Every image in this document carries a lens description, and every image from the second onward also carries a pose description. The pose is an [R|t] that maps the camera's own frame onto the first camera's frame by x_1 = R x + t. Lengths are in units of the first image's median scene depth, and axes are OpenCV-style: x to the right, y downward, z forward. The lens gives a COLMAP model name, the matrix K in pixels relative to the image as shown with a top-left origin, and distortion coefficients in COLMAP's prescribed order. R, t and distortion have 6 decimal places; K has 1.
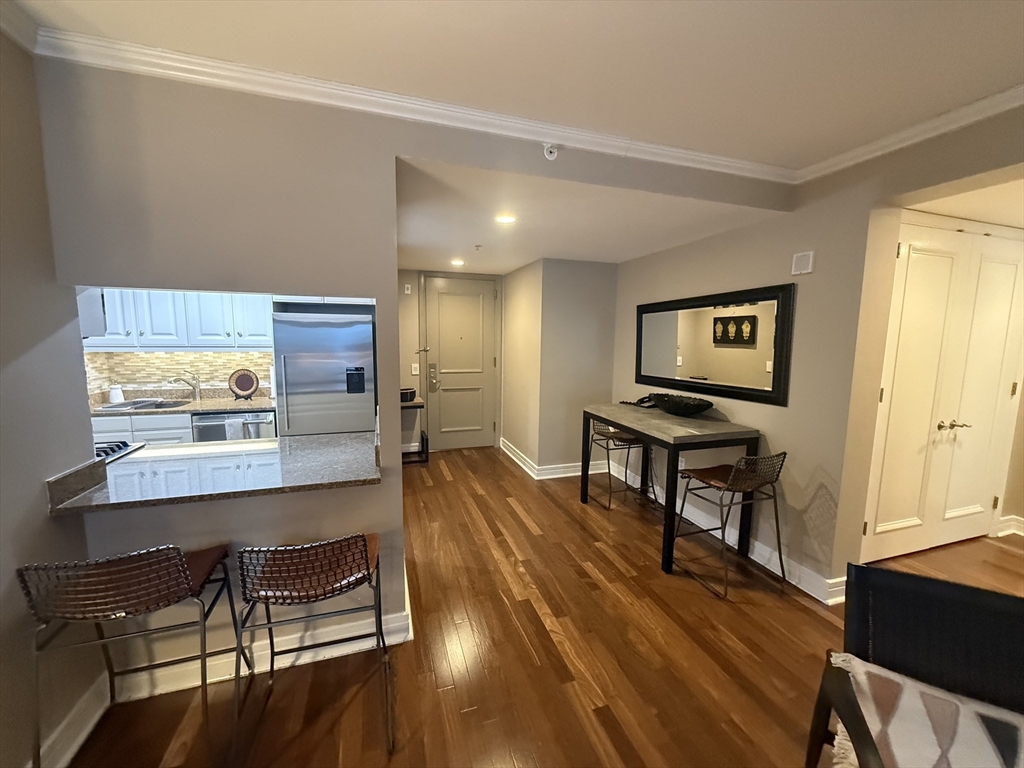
lens RADIAL K [[409.5, 0, 512.0], [0, 409.5, 384.0], [0, 0, 1]] dist [0.001590, 0.000042]
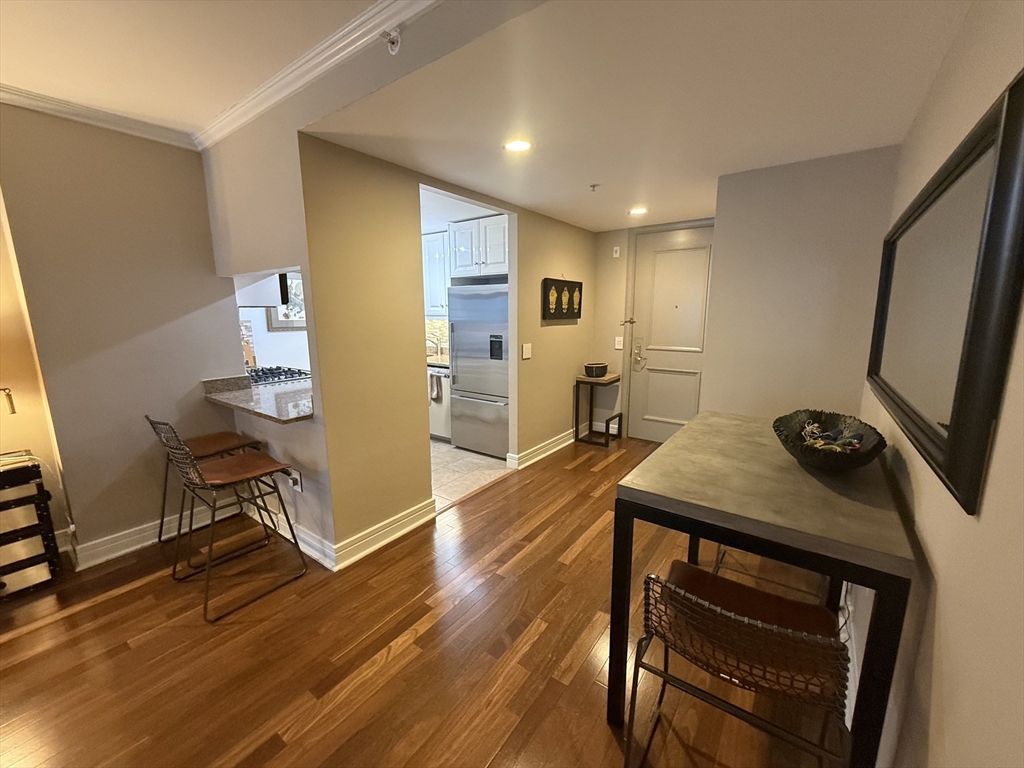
lens RADIAL K [[406.9, 0, 512.0], [0, 406.9, 384.0], [0, 0, 1]] dist [-0.015218, -0.000061]
pose [[0.589197, 0.128663, -0.797680, 0.472649], [-0.081186, 0.991671, 0.099986, -0.023188], [0.803901, 0.005849, 0.594735, 0.396046]]
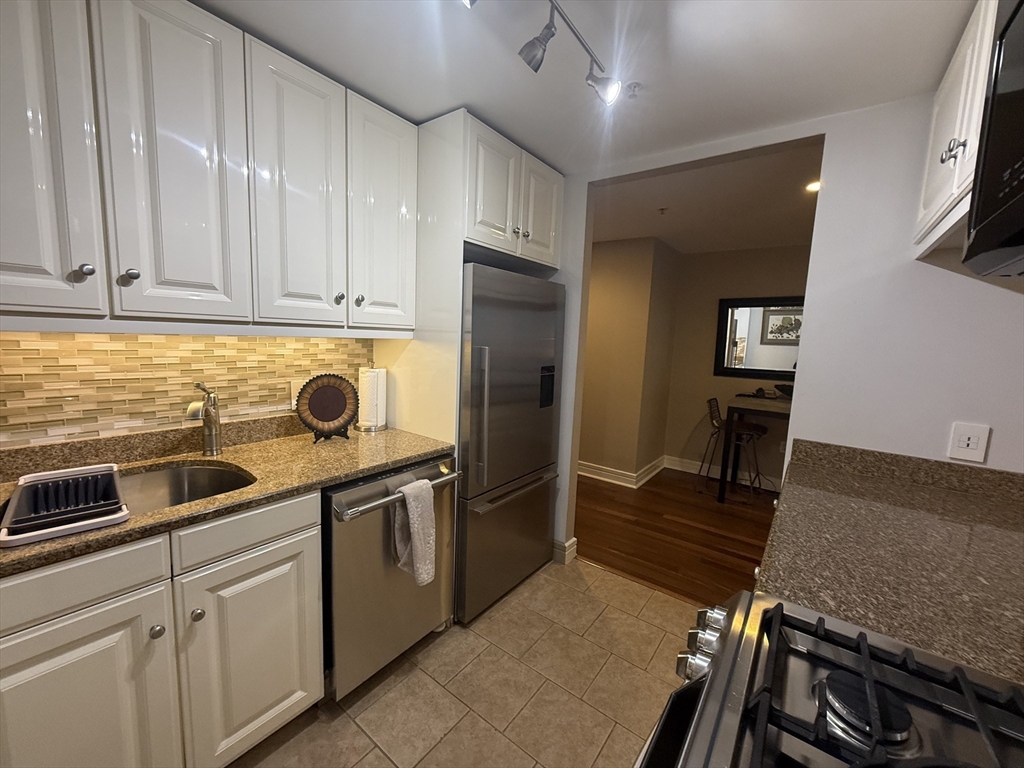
lens RADIAL K [[406.9, 0, 512.0], [0, 406.9, 384.0], [0, 0, 1]] dist [-0.015218, -0.000061]
pose [[0.822046, -0.046948, 0.567483, -0.745880], [0.035244, 0.998880, 0.031583, -0.033132], [-0.568330, -0.005962, 0.822779, 0.499171]]
